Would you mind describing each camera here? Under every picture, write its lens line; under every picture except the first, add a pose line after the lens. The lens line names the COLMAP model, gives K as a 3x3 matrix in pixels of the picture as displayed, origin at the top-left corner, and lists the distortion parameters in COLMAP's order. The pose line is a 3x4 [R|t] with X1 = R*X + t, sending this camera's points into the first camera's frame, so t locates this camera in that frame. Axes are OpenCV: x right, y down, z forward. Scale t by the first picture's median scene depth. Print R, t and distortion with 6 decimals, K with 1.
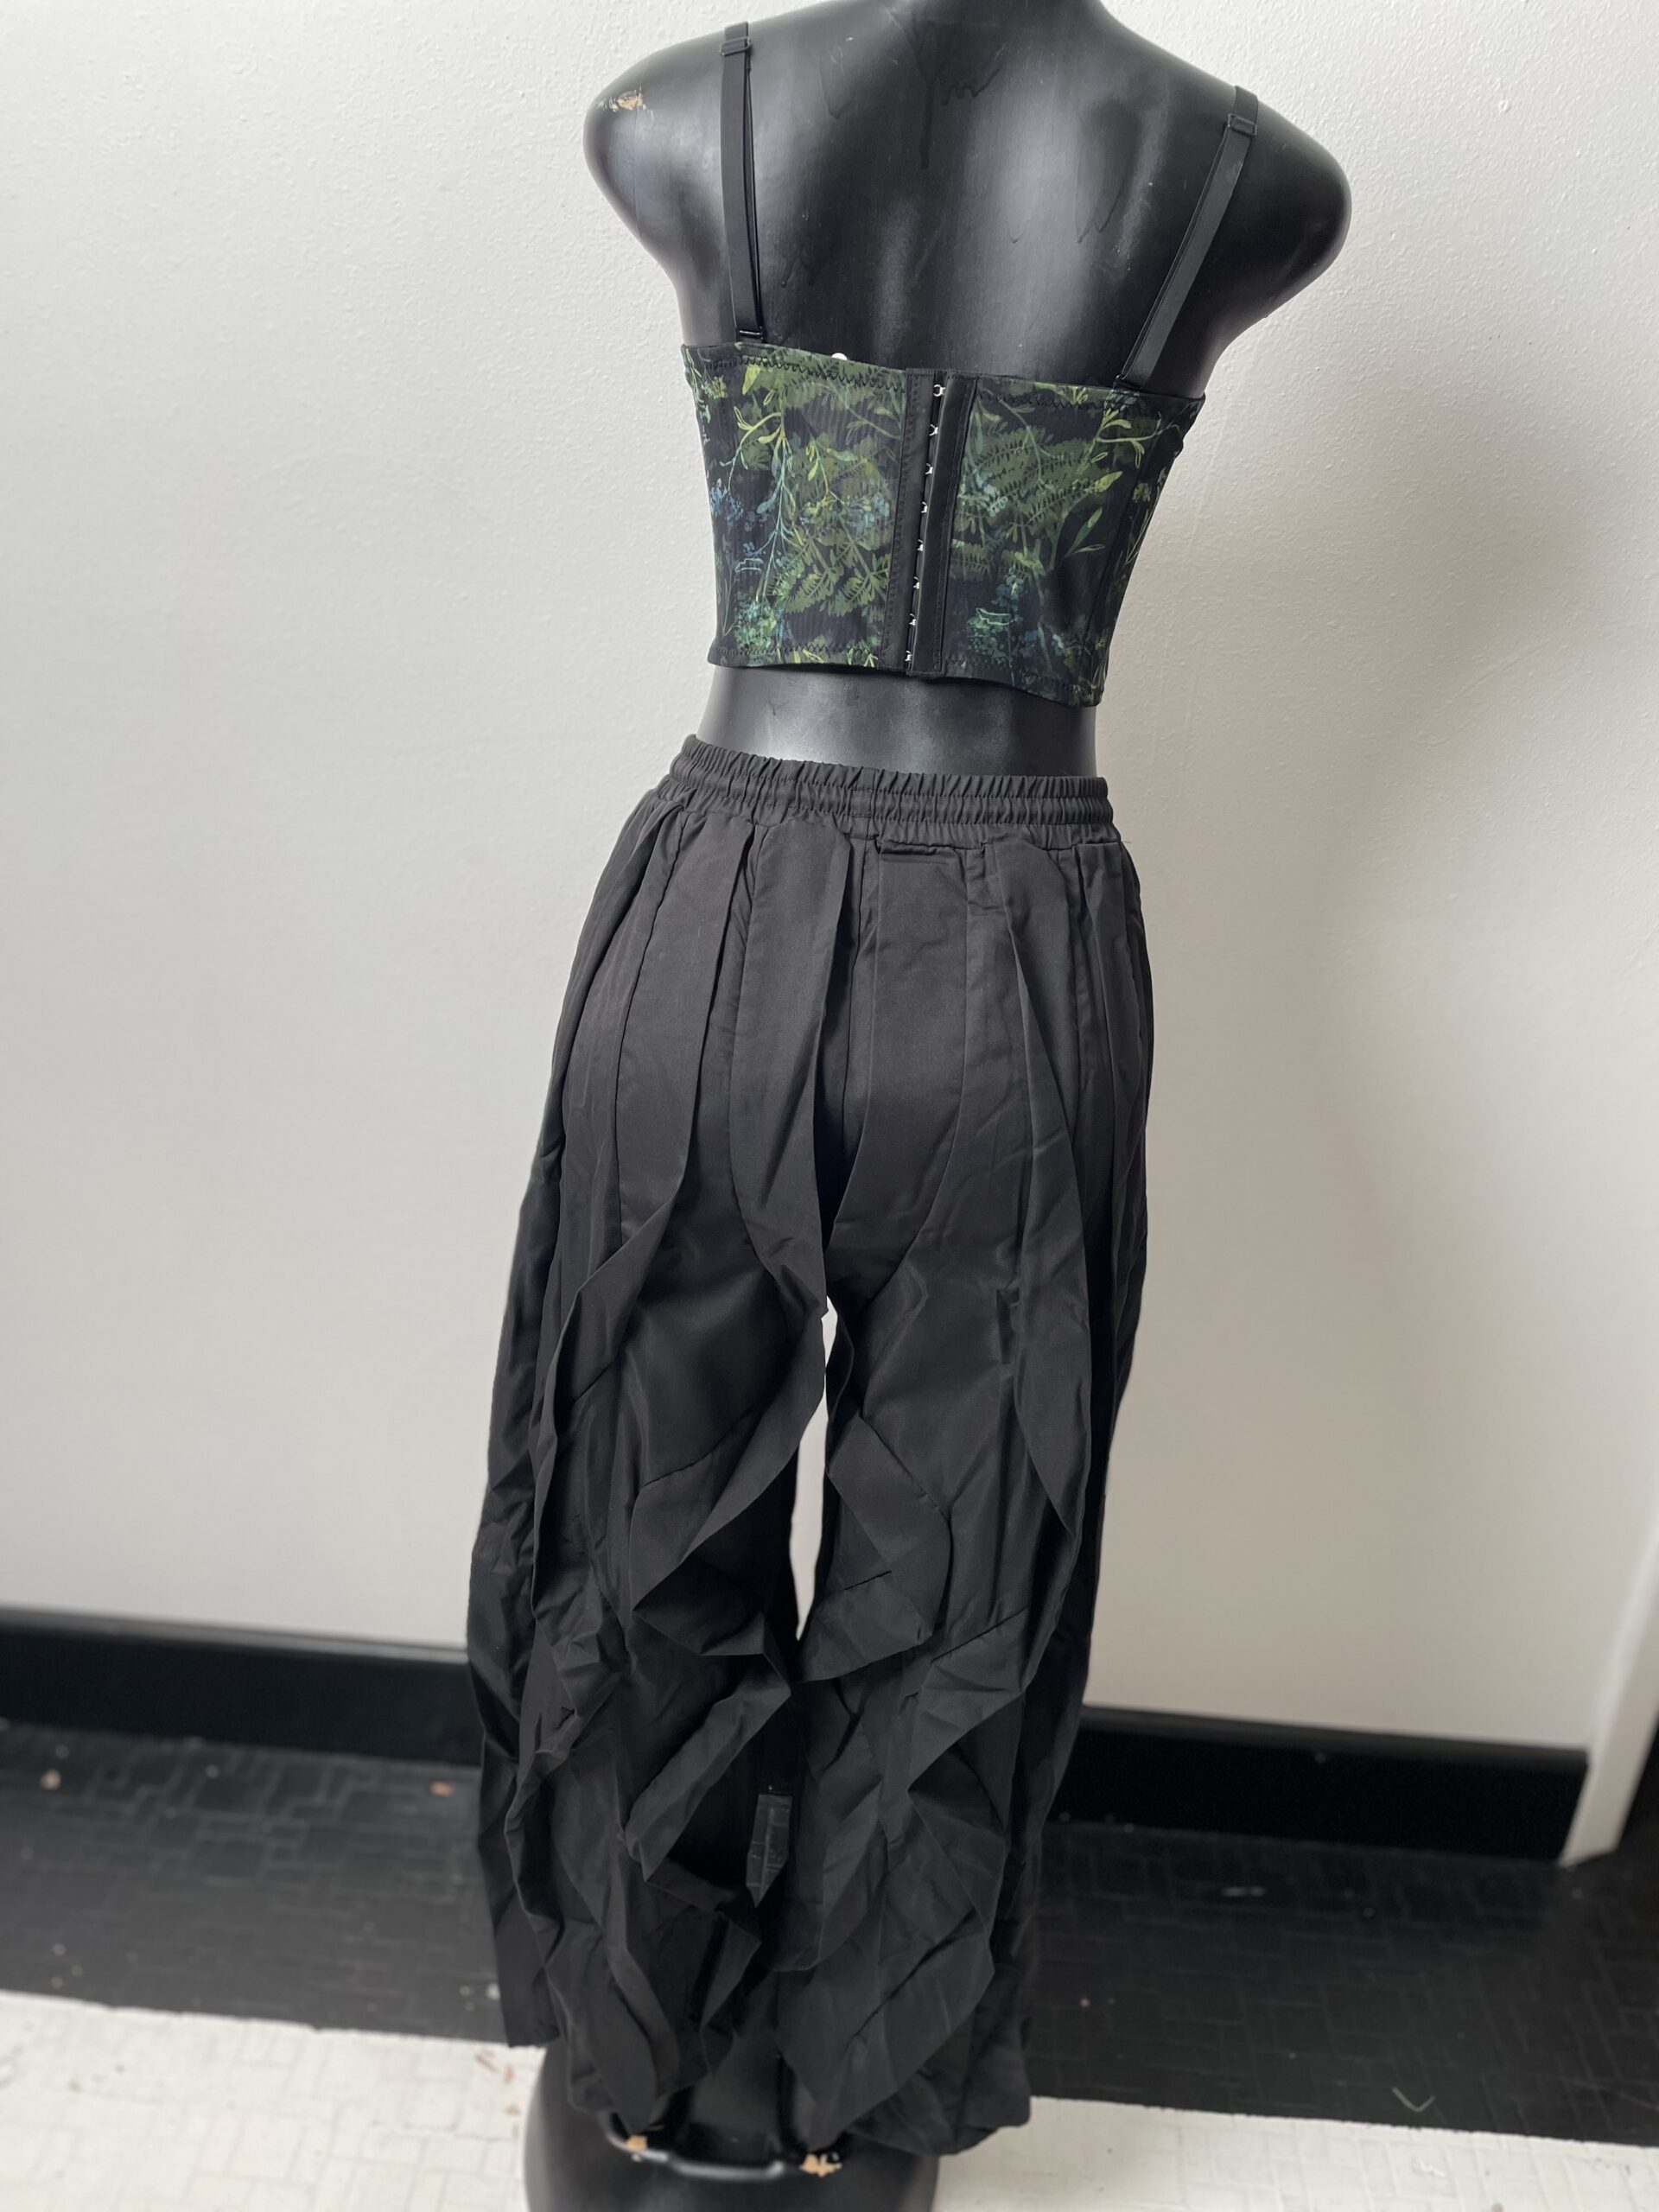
lens RADIAL K [[1697.5, 0, 840.1], [0, 1697.5, 1102.3], [0, 0, 1]] dist [0.076610, -0.108253]
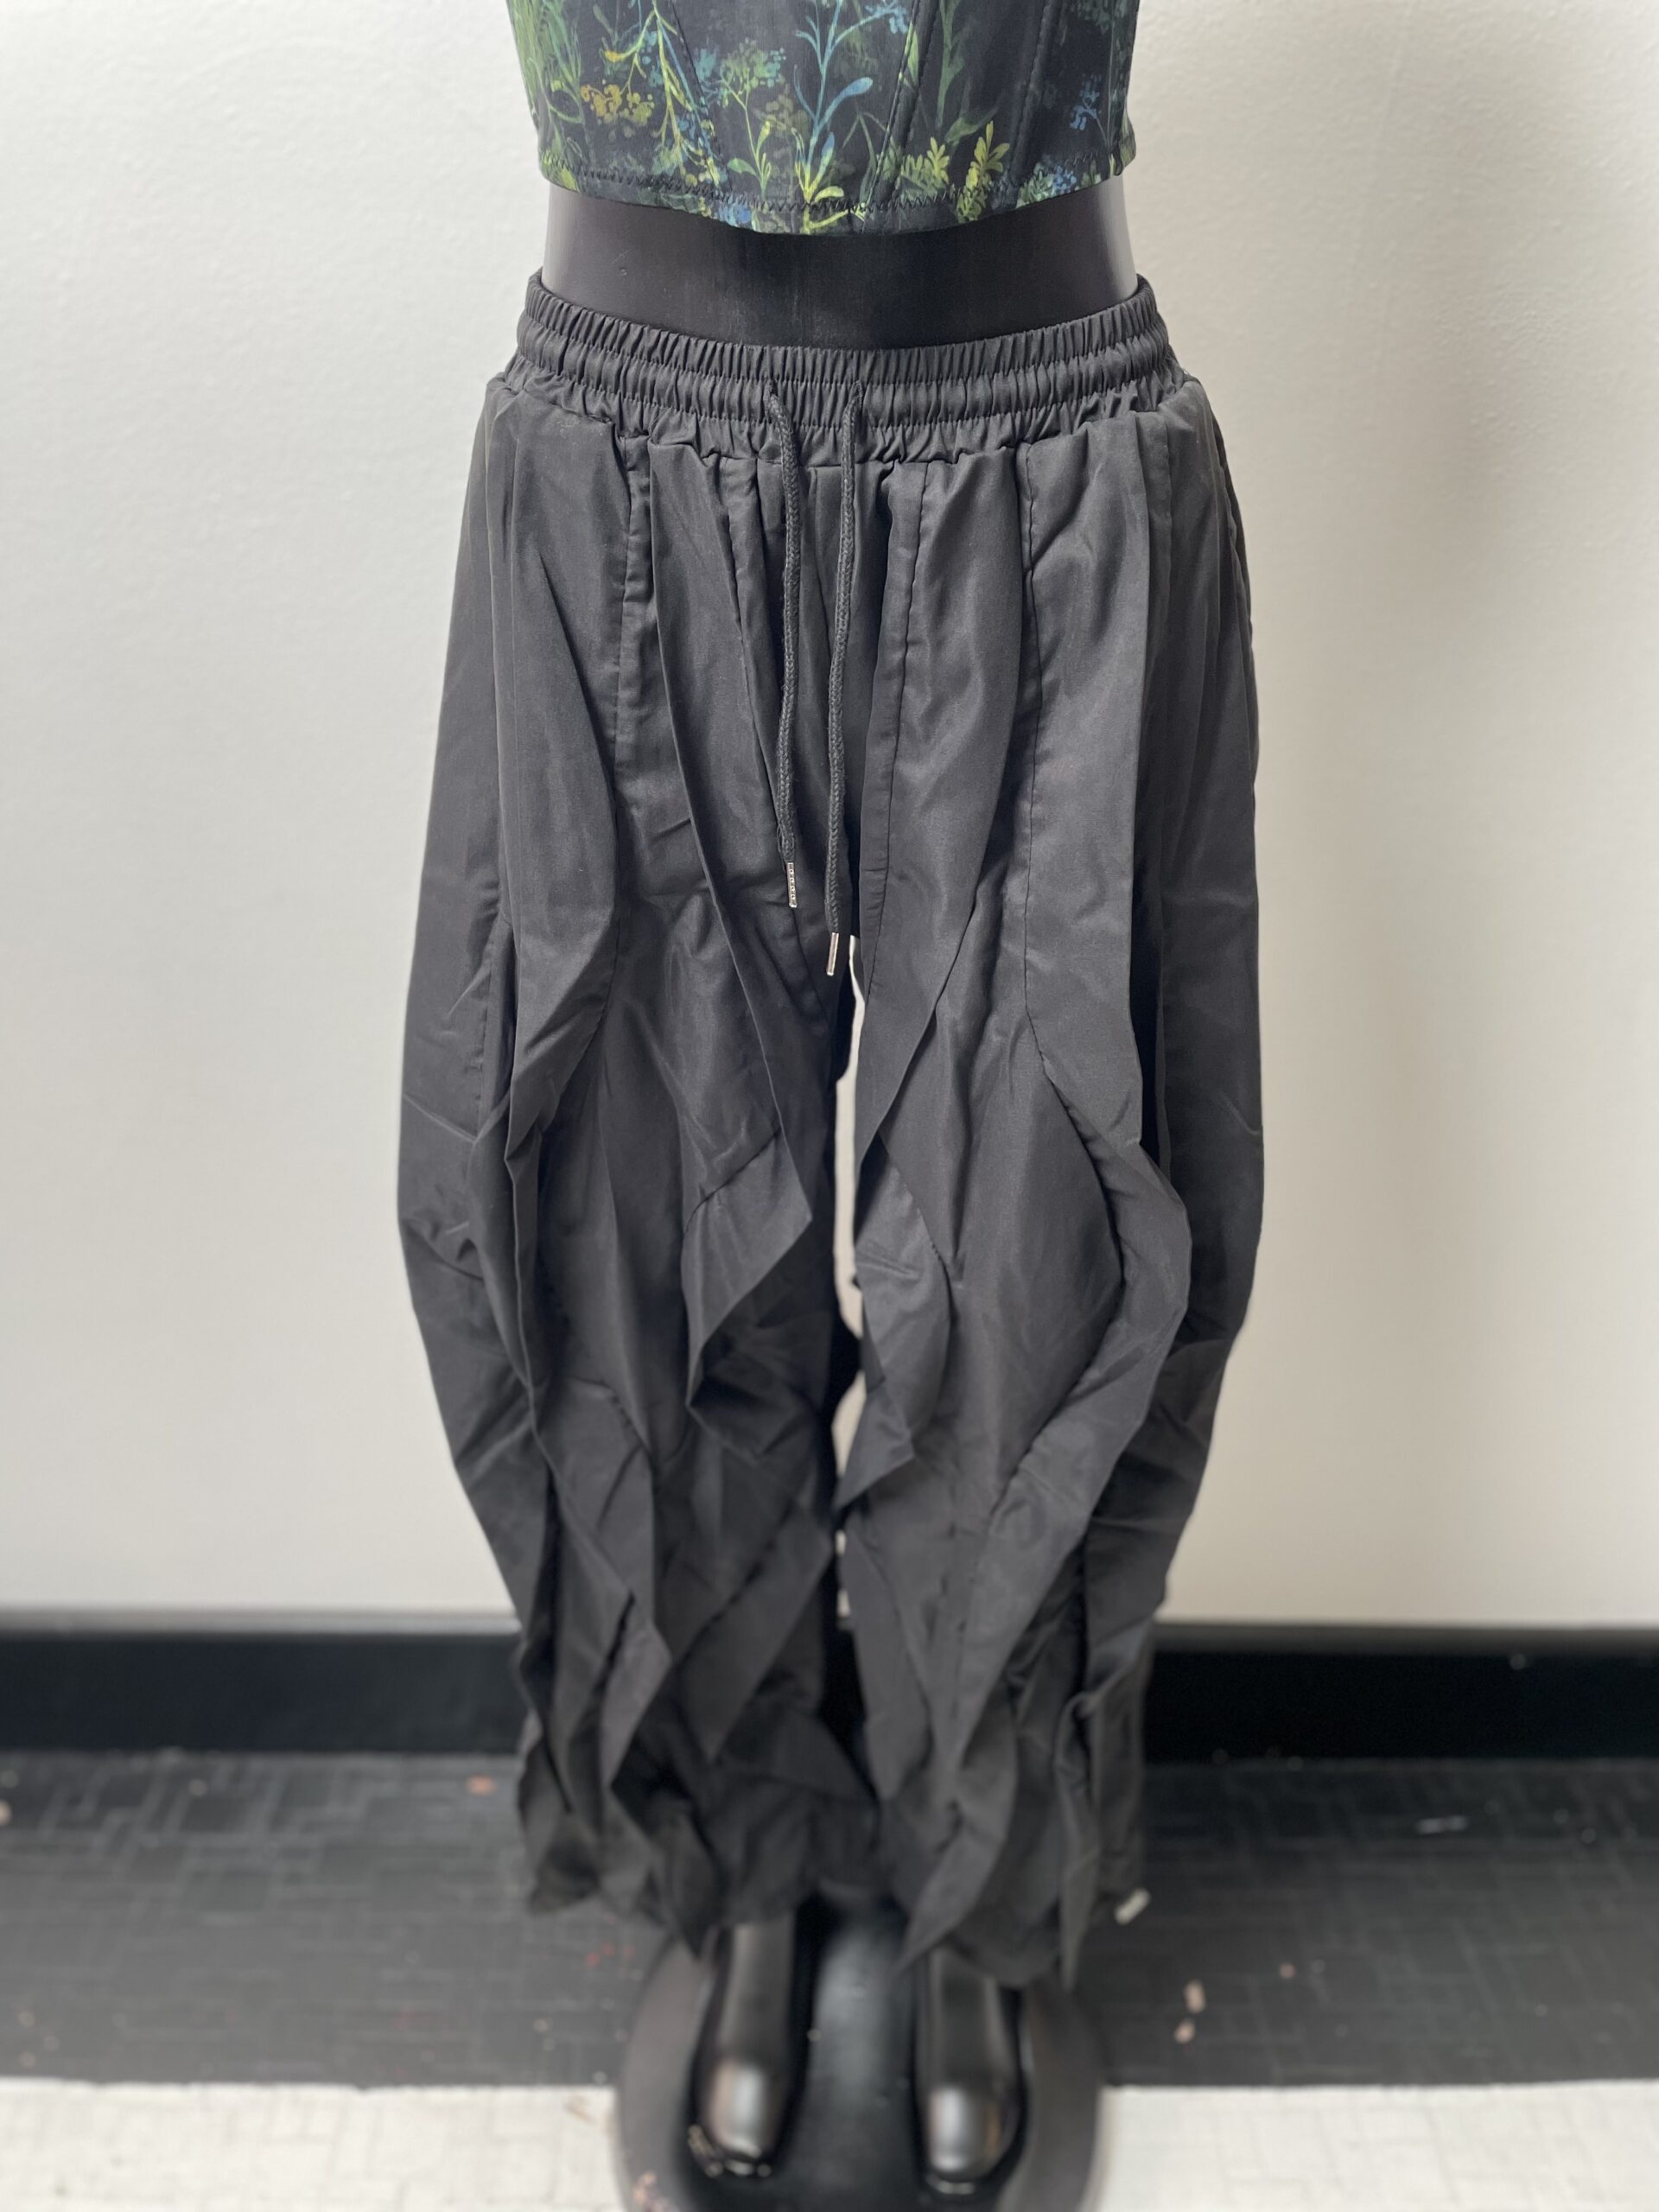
lens RADIAL K [[1697.5, 0, 839.3], [0, 1697.5, 1093.4], [0, 0, 1]] dist [0.076610, -0.108253]
pose [[0.996510, -0.061956, 0.055948, -0.096519], [0.062071, 0.998072, -0.000332, 0.087834], [-0.055820, 0.003803, 0.998434, 0.182307]]
